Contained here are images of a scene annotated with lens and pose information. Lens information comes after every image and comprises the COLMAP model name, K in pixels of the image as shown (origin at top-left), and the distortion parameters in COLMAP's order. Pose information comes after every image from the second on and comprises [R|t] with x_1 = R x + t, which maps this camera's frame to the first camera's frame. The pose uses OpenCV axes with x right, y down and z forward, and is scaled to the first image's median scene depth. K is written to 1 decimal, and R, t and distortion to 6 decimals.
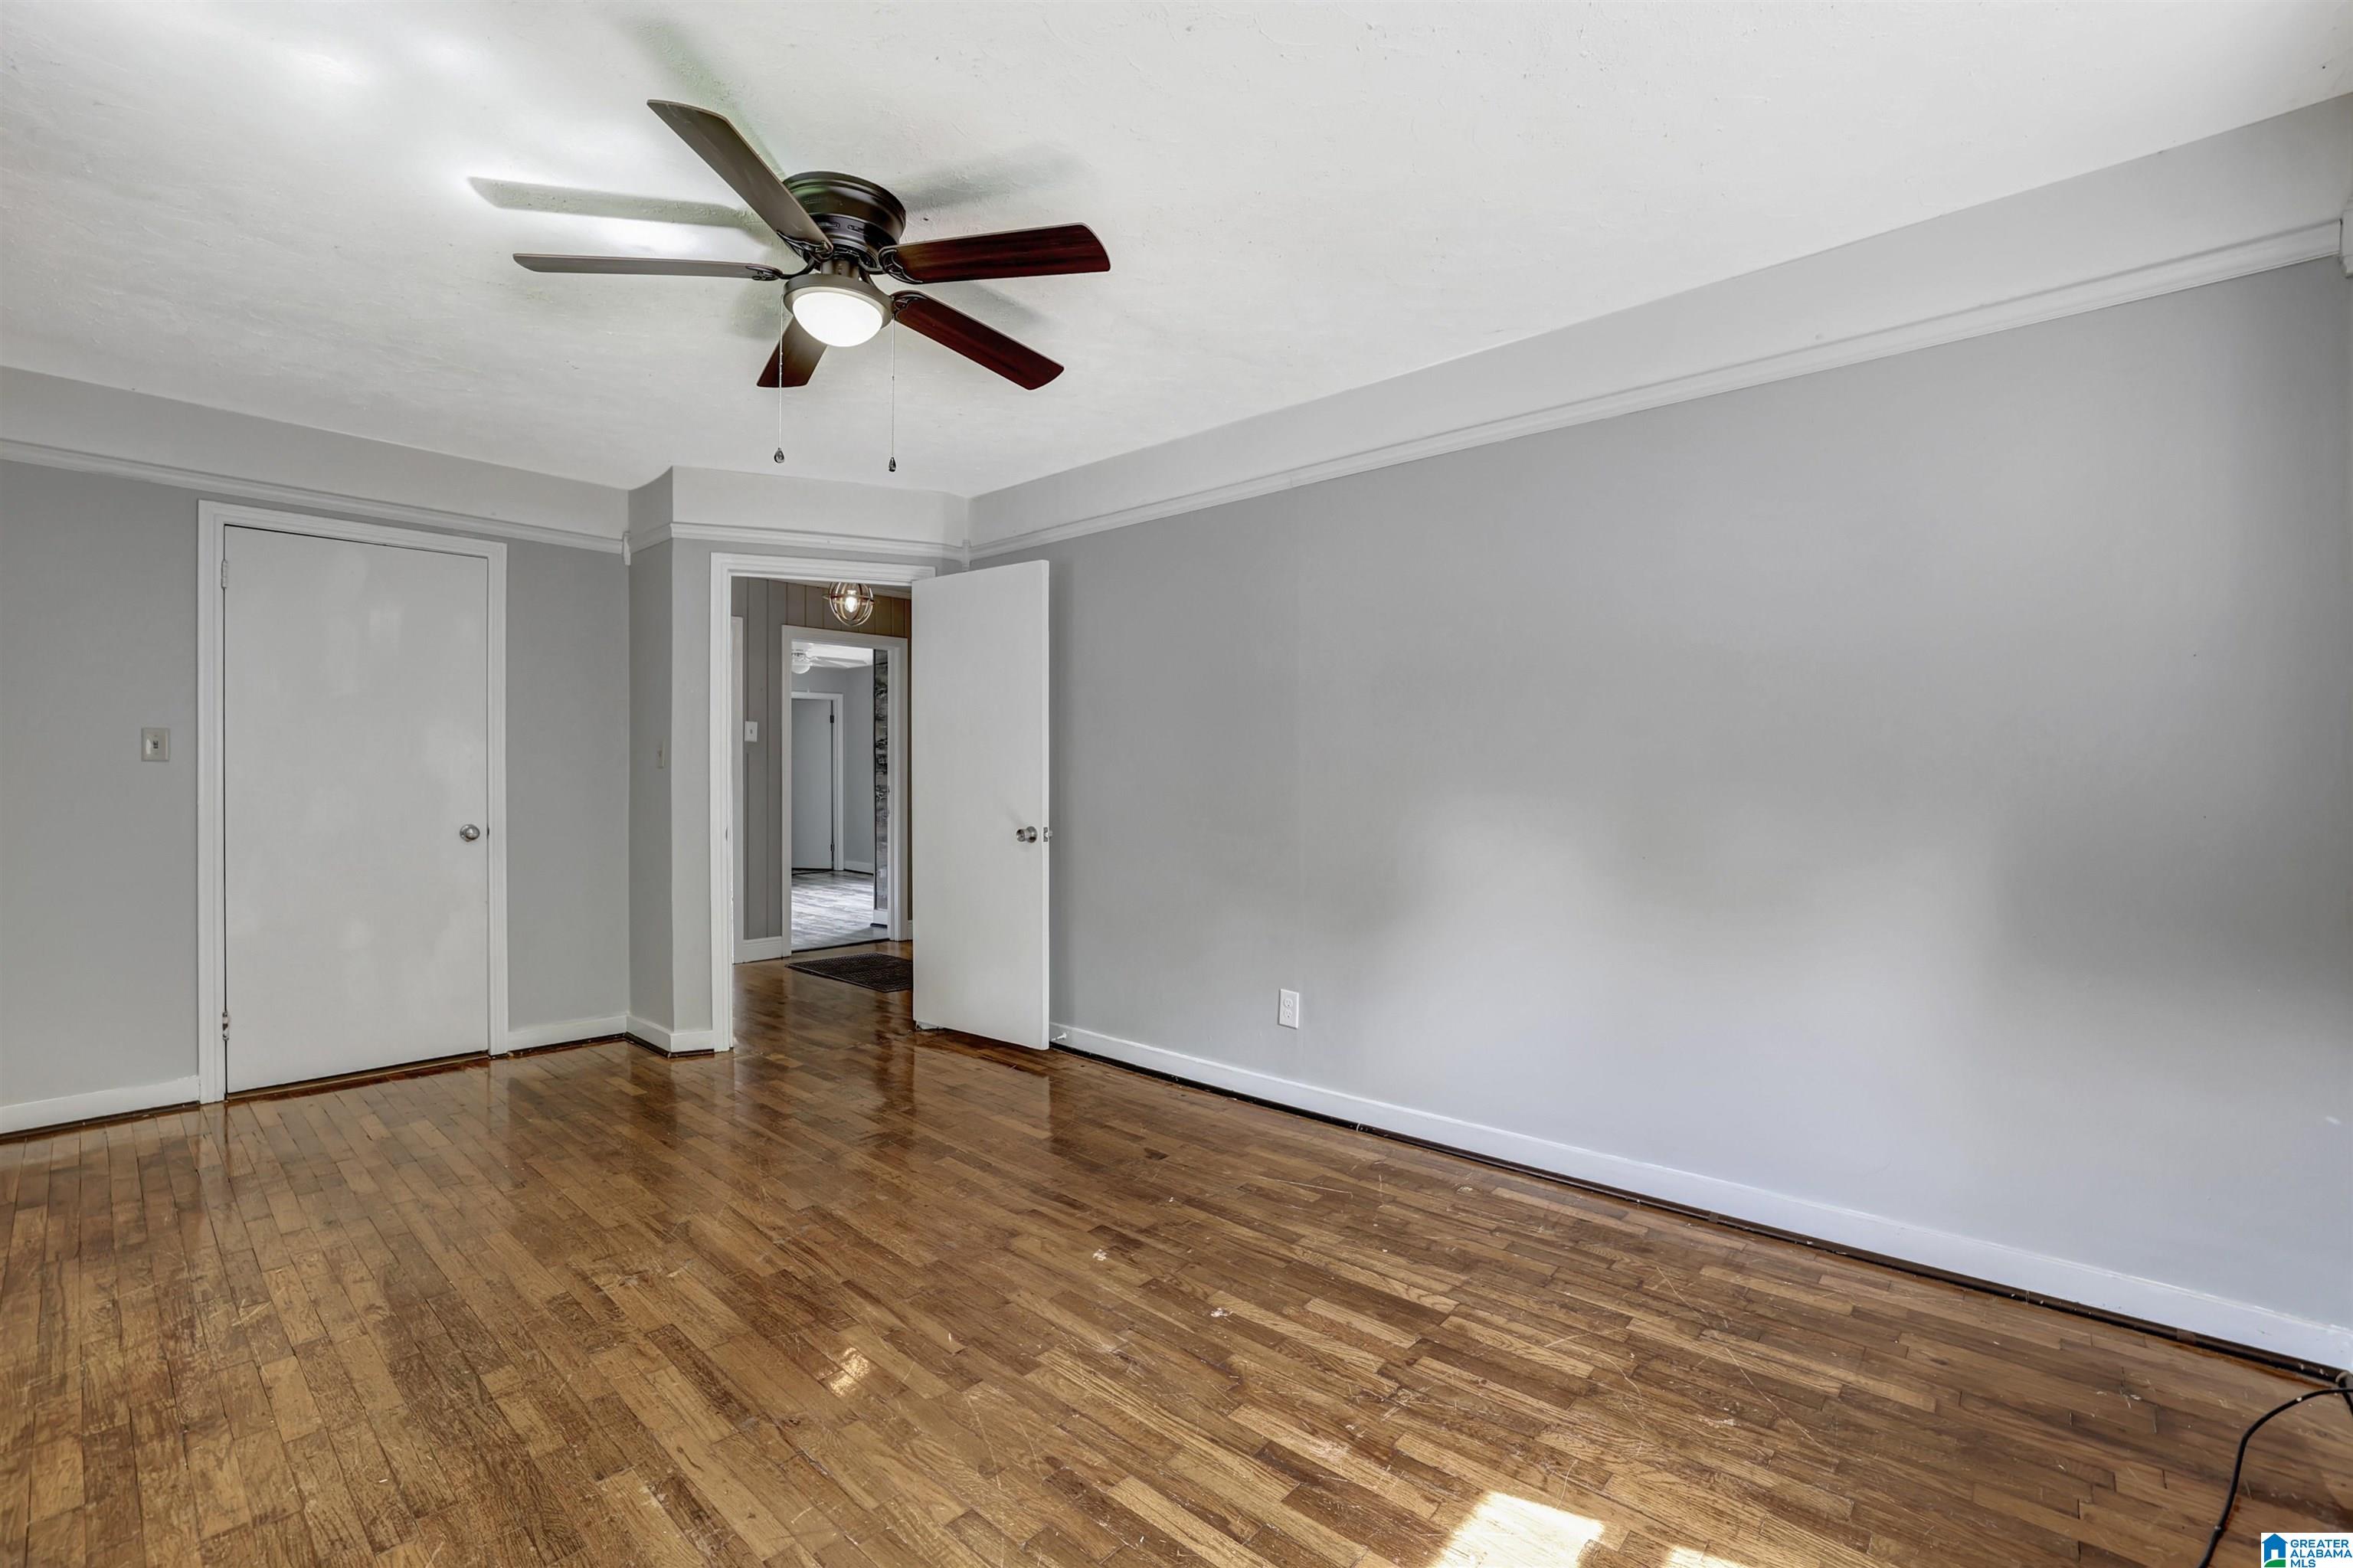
lens RADIAL K [[1021.3, 0, 1159.2], [0, 1021.3, 778.5], [0, 0, 1]] dist [-0.050804, 0.017948]
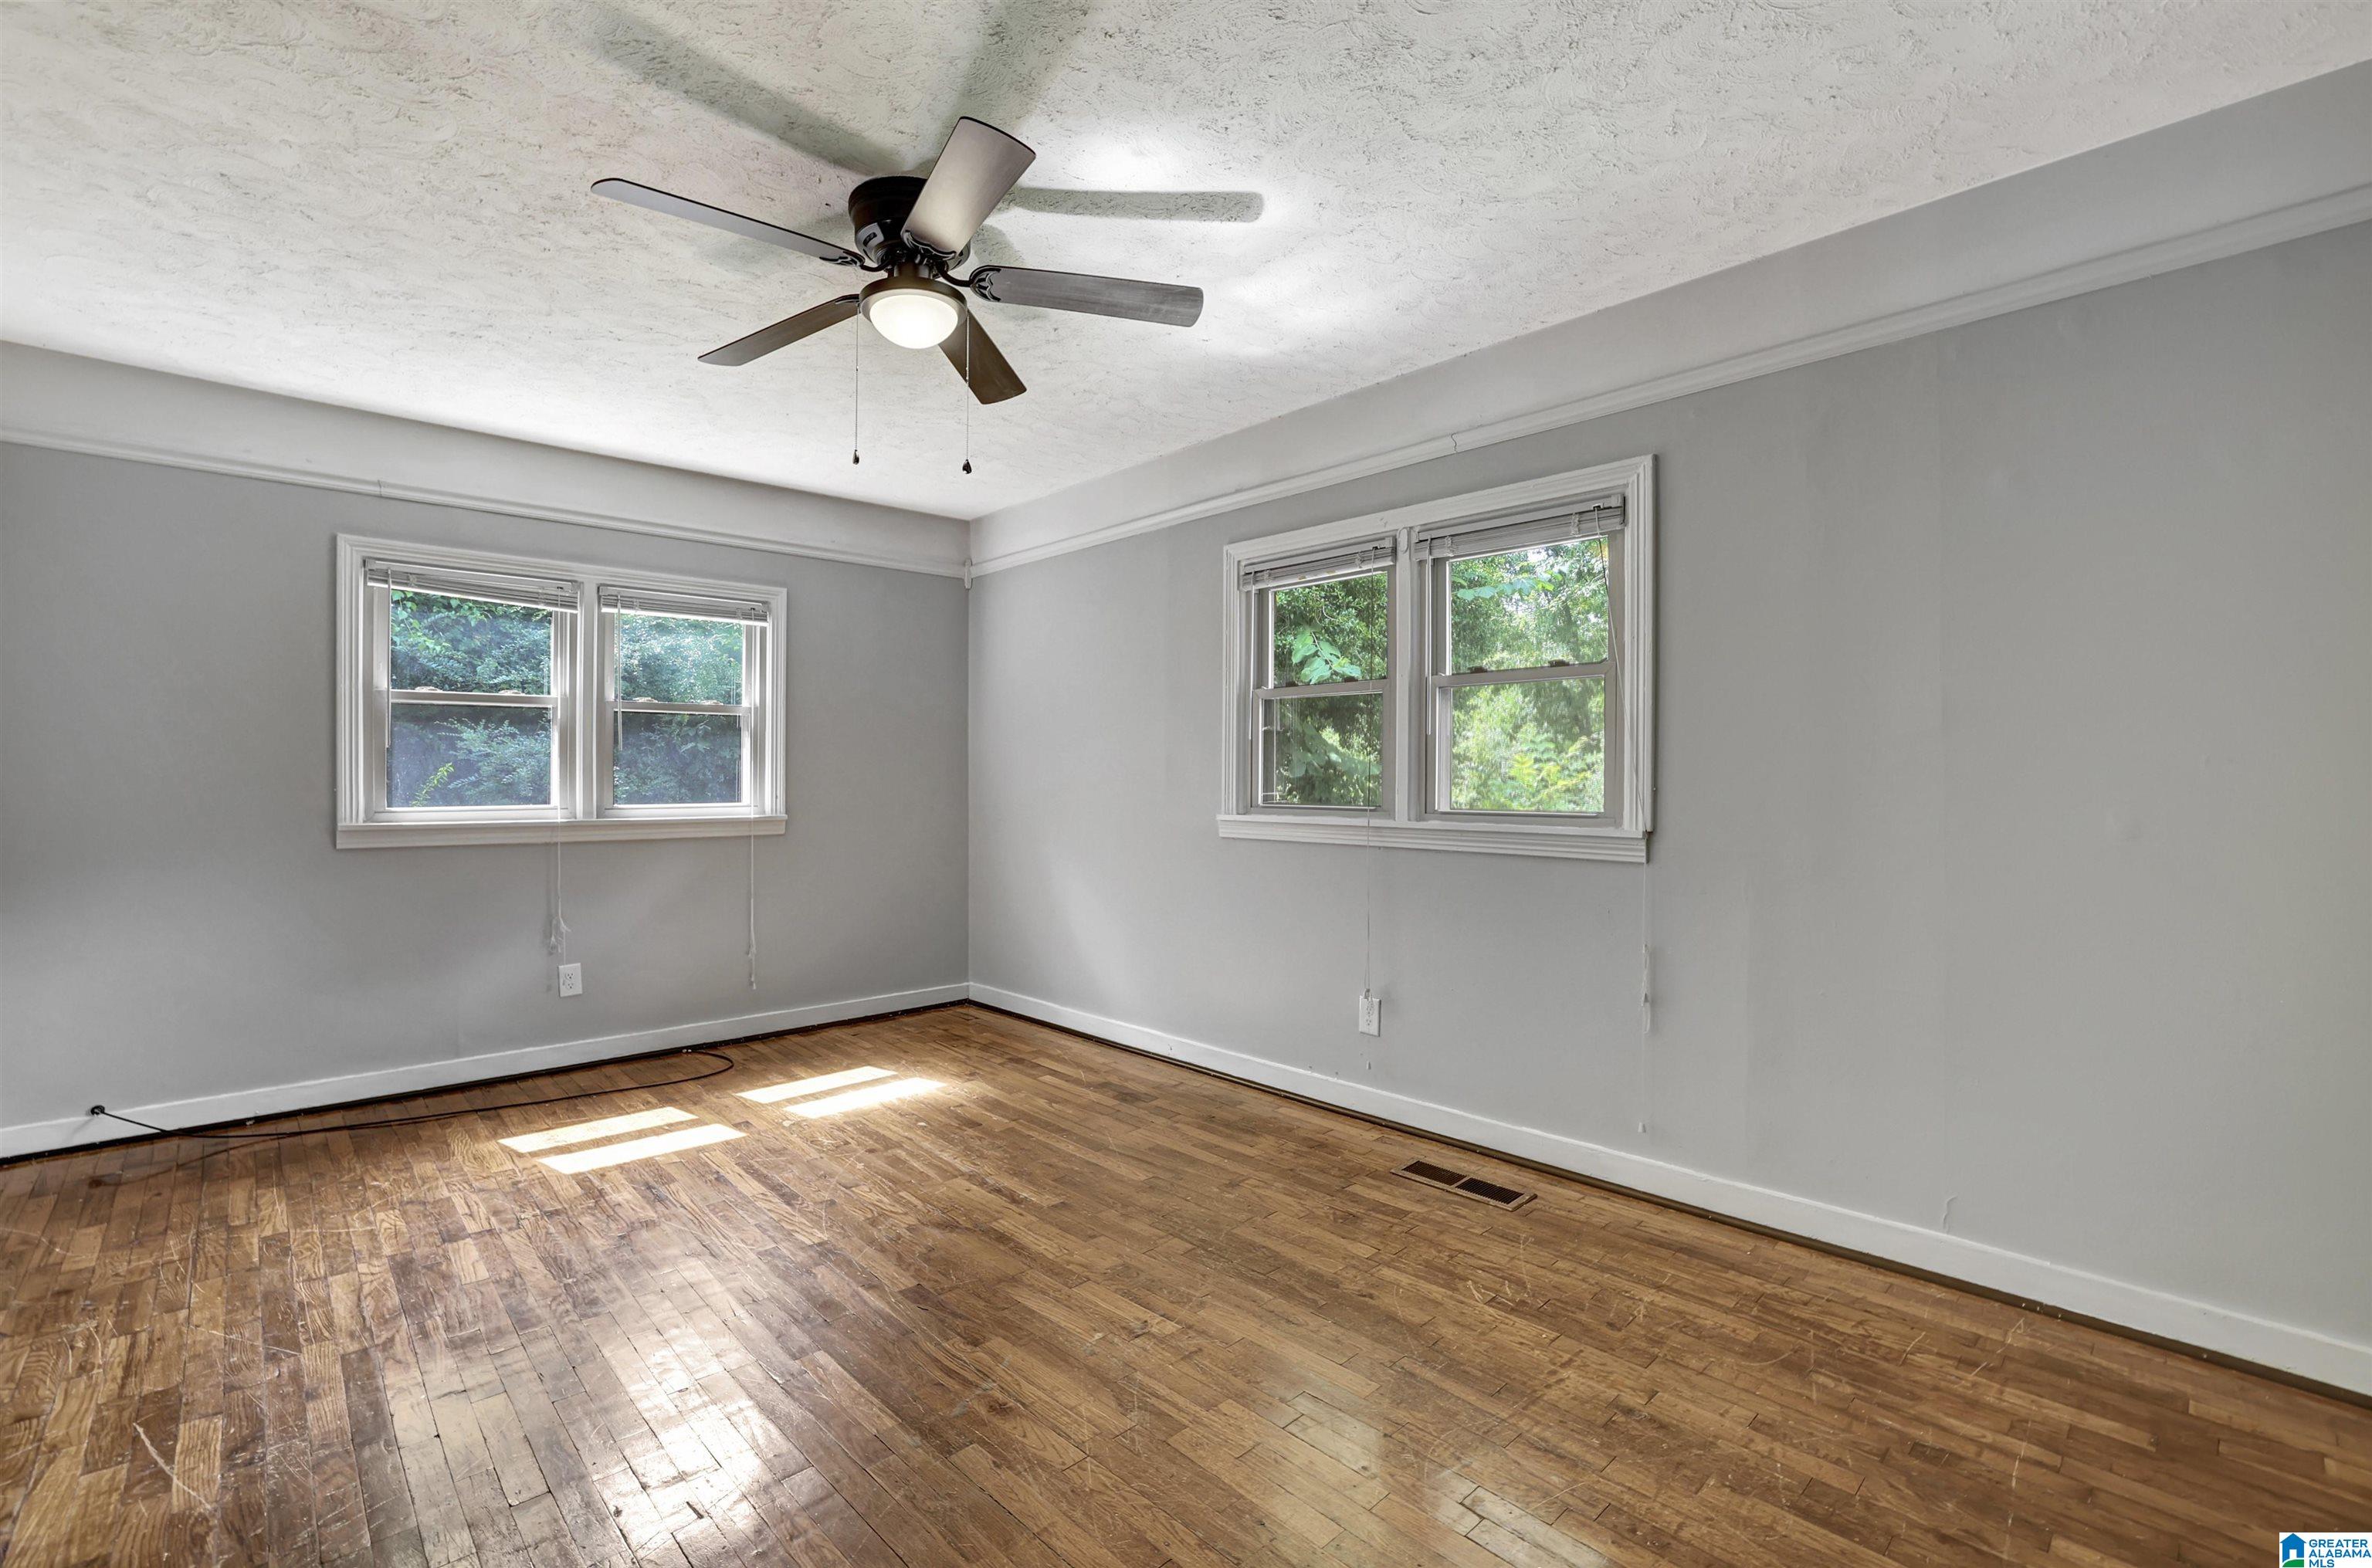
lens RADIAL K [[1060.5, 0, 1186.0], [0, 1060.5, 784.0], [0, 0, 1]] dist [-0.001181, -0.000140]
pose [[-0.997435, 0.004908, 0.071410, -0.750978], [0.005101, 0.999984, 0.002524, 0.004303], [-0.071396, 0.002882, -0.997444, 2.293496]]
